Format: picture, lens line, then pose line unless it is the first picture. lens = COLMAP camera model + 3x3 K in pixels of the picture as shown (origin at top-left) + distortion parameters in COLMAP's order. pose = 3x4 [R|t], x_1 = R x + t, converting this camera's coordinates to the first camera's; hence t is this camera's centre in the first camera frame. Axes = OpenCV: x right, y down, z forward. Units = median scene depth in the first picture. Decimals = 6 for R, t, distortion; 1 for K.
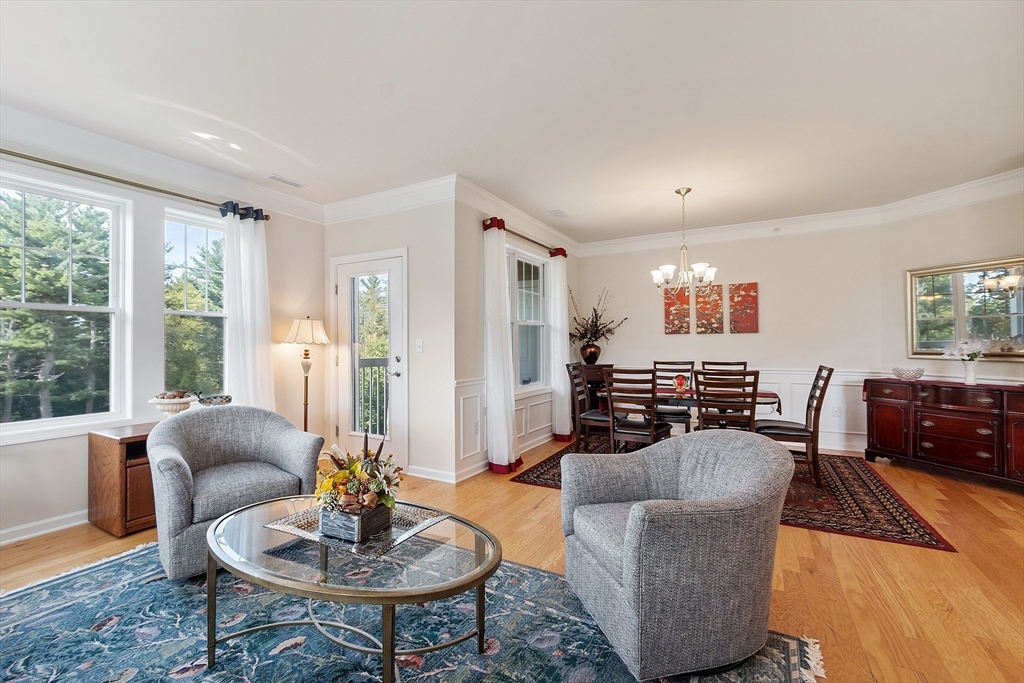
lens RADIAL K [[450.6, 0, 507.1], [0, 450.6, 342.2], [0, 0, 1]] dist [0.001897, 0.000043]
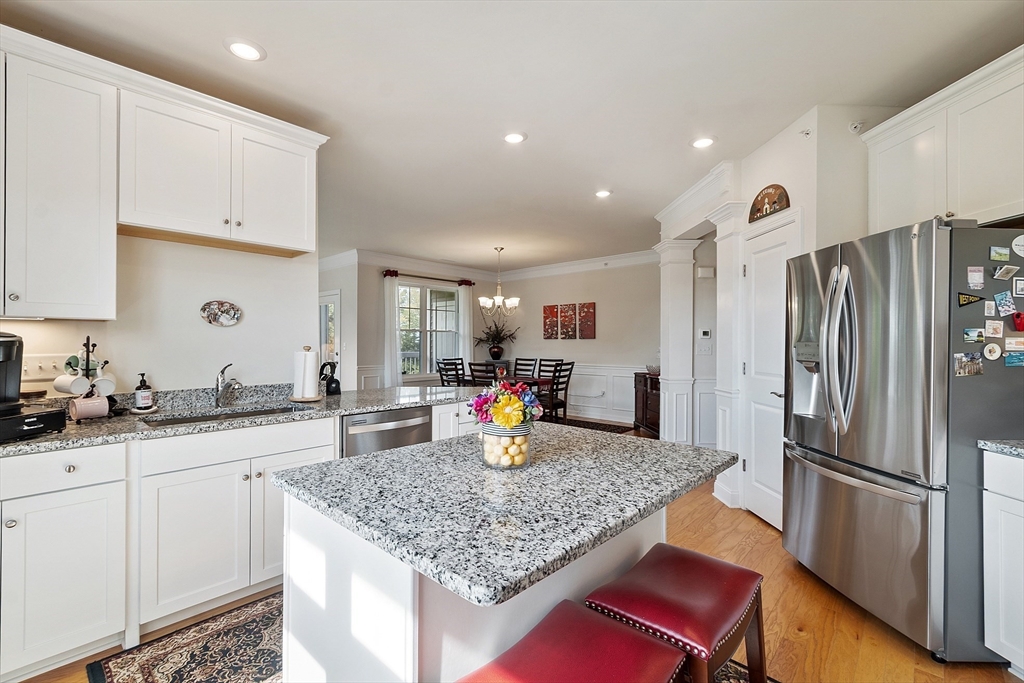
lens RADIAL K [[450.6, 0, 507.1], [0, 450.6, 342.2], [0, 0, 1]] dist [0.001897, 0.000043]
pose [[0.971387, 0.007175, -0.237393, 0.779716], [-0.006441, 0.999972, 0.003869, -0.017781], [0.237414, -0.002229, 0.971406, -0.504334]]
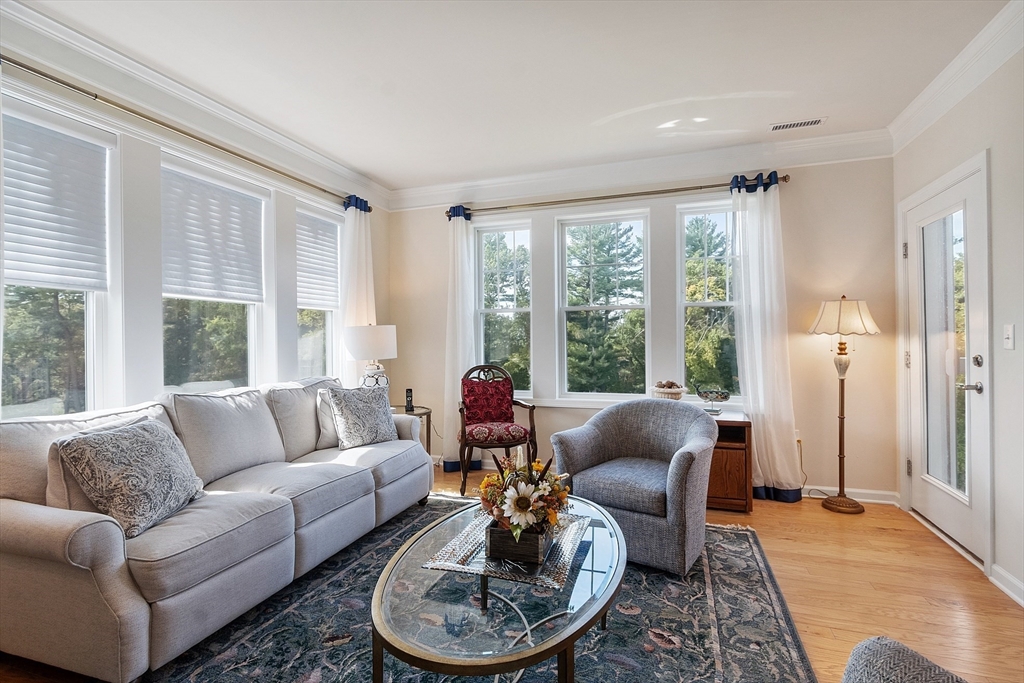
lens RADIAL K [[494.3, 0, 505.5], [0, 494.3, 339.3], [0, 0, 1]] dist [0.000028, -0.000616]
pose [[0.172100, 0.001651, -0.985078, 0.241579], [0.010672, 0.999937, 0.003540, 0.003394], [0.985022, -0.011122, 0.172071, 0.329981]]
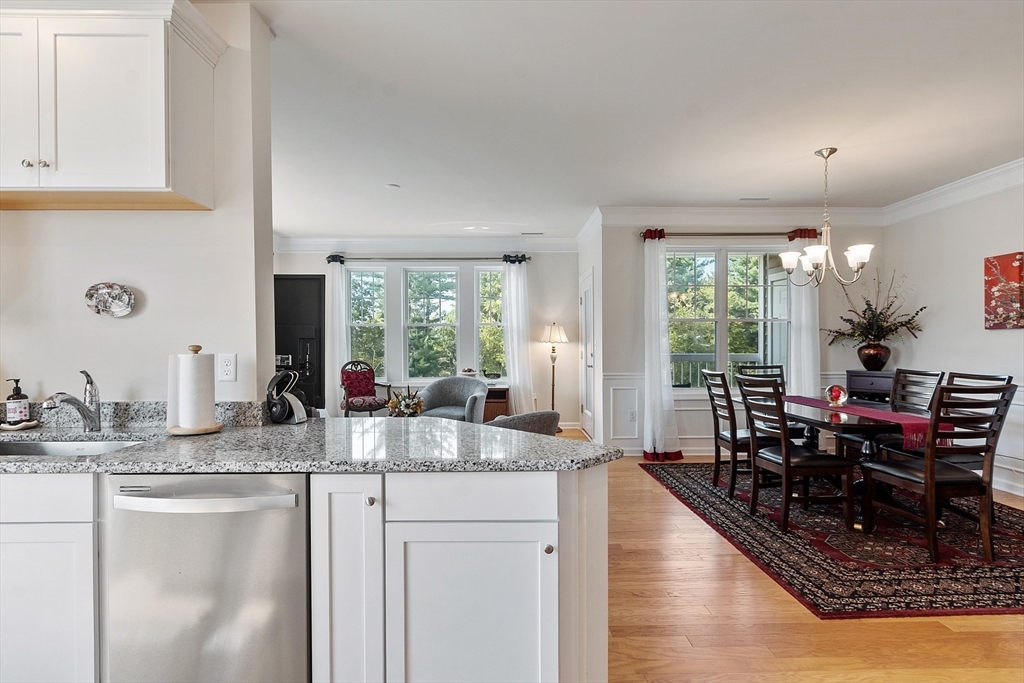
lens RADIAL K [[523.8, 0, 508.1], [0, 523.8, 344.1], [0, 0, 1]] dist [0.004175, -0.001053]
pose [[0.504474, 0.010017, -0.863369, 0.894645], [0.004193, 0.999892, 0.014051, -0.014363], [0.863417, -0.010708, 0.504378, 0.049407]]
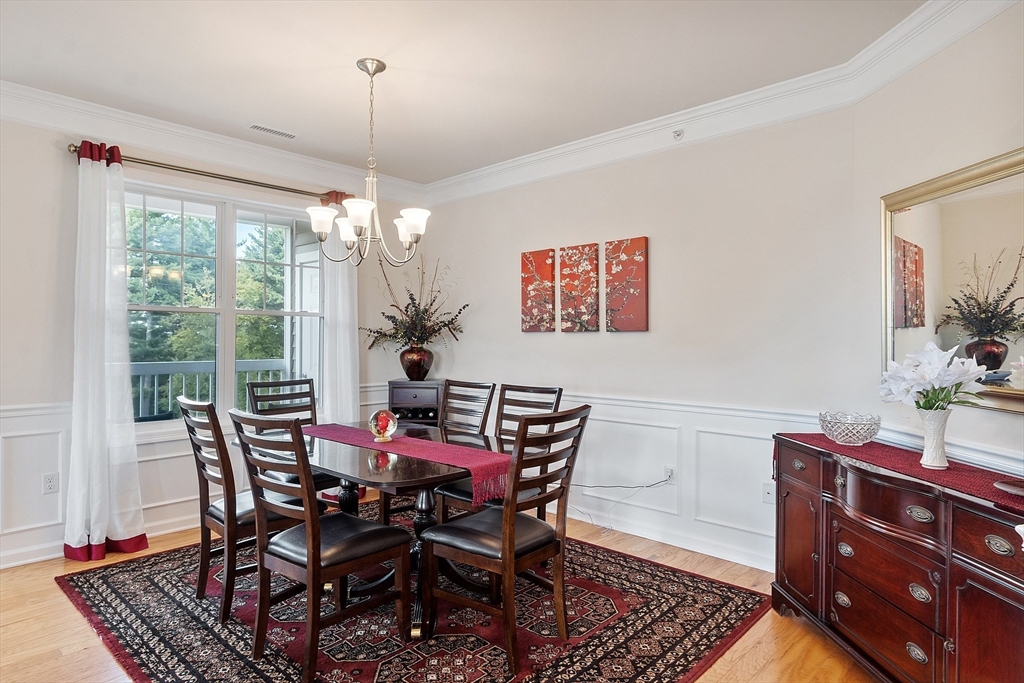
lens RADIAL K [[593.5, 0, 508.0], [0, 593.5, 338.3], [0, 0, 1]] dist [0.002870, 0.000045]
pose [[0.969261, 0.009661, -0.245844, 0.712173], [-0.008495, 0.999947, 0.005805, -0.019495], [0.245887, -0.003538, 0.969292, 0.352886]]
